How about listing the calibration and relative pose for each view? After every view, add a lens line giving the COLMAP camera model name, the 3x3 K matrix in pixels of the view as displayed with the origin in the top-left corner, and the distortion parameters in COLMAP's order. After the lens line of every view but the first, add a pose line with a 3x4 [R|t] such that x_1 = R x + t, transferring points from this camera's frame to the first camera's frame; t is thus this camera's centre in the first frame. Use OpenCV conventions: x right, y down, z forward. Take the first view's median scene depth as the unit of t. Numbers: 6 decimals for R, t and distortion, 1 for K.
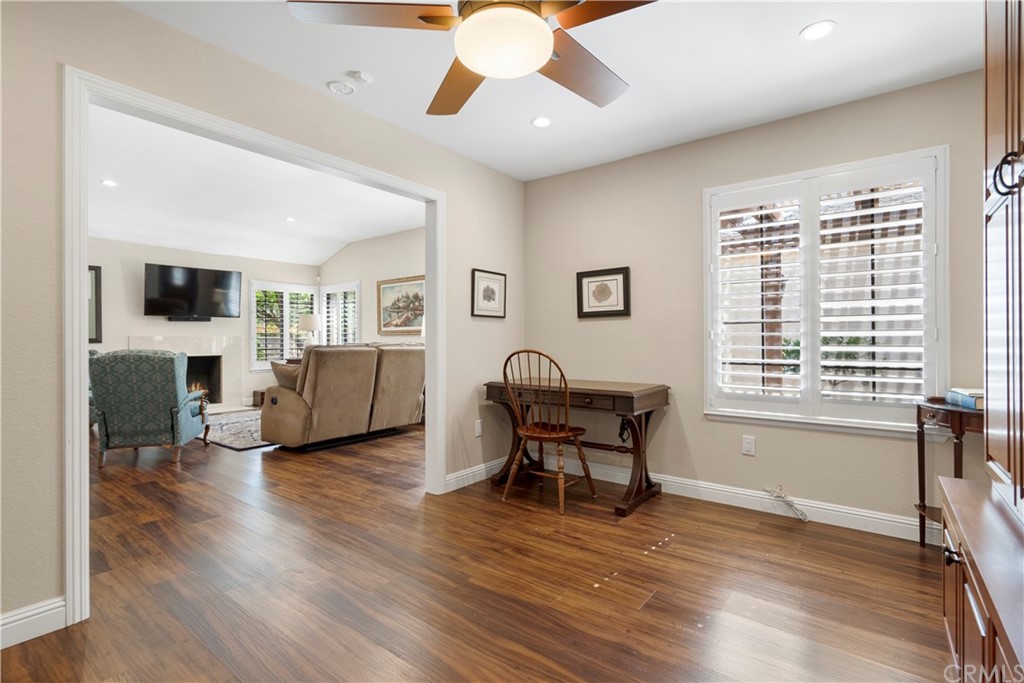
lens RADIAL K [[482.2, 0, 511.5], [0, 482.2, 341.9], [0, 0, 1]] dist [-0.004777, 0.001633]
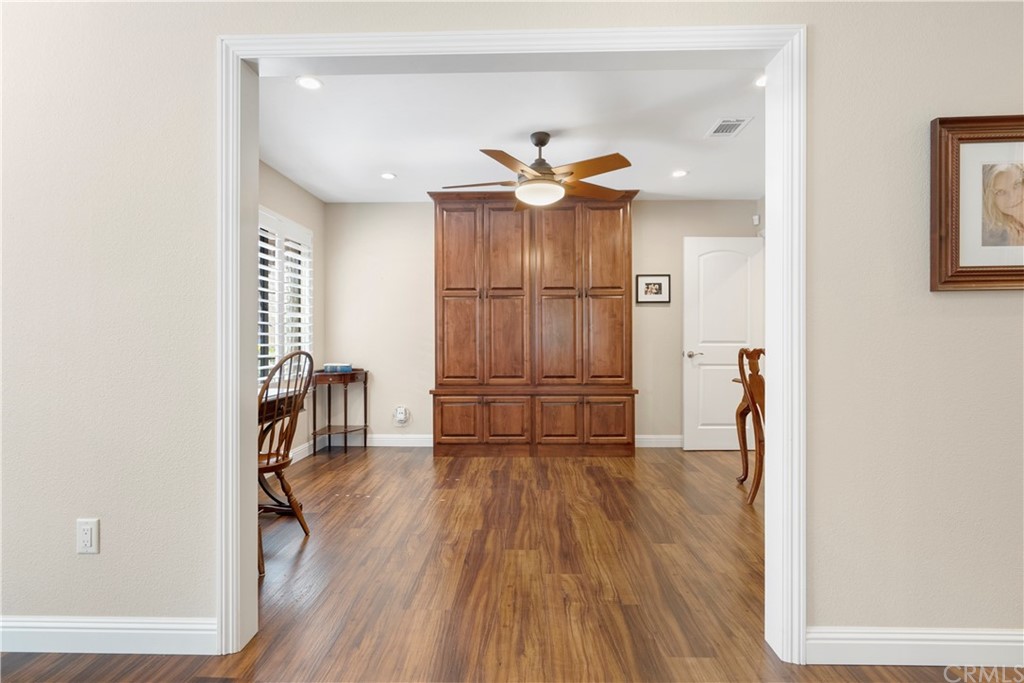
lens RADIAL K [[482.2, 0, 527.2], [0, 482.2, 336.5], [0, 0, 1]] dist [-0.004777, 0.001633]
pose [[-0.612493, 0.004257, 0.790465, -0.843132], [0.007643, 0.999971, 0.000537, -0.005041], [-0.790439, 0.006370, -0.612507, 1.214418]]
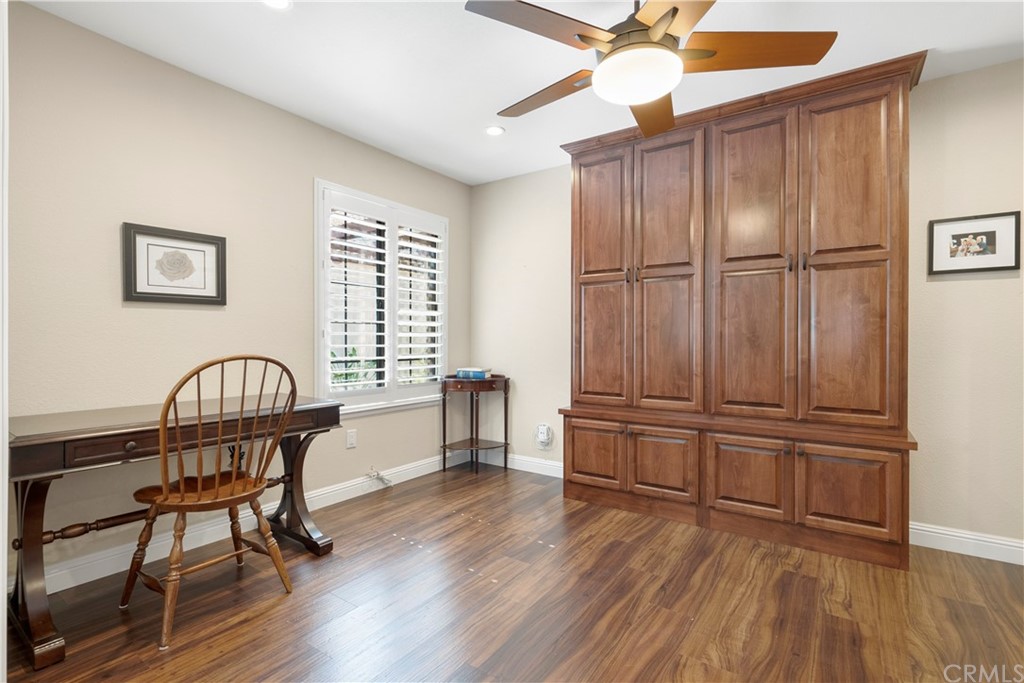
lens RADIAL K [[482.2, 0, 516.9], [0, 482.2, 341.0], [0, 0, 1]] dist [-0.004777, 0.001633]
pose [[-0.059910, -0.002039, 0.998202, -0.596770], [0.003590, 0.999991, 0.002258, -0.000615], [-0.998197, 0.003718, -0.059902, 0.712281]]
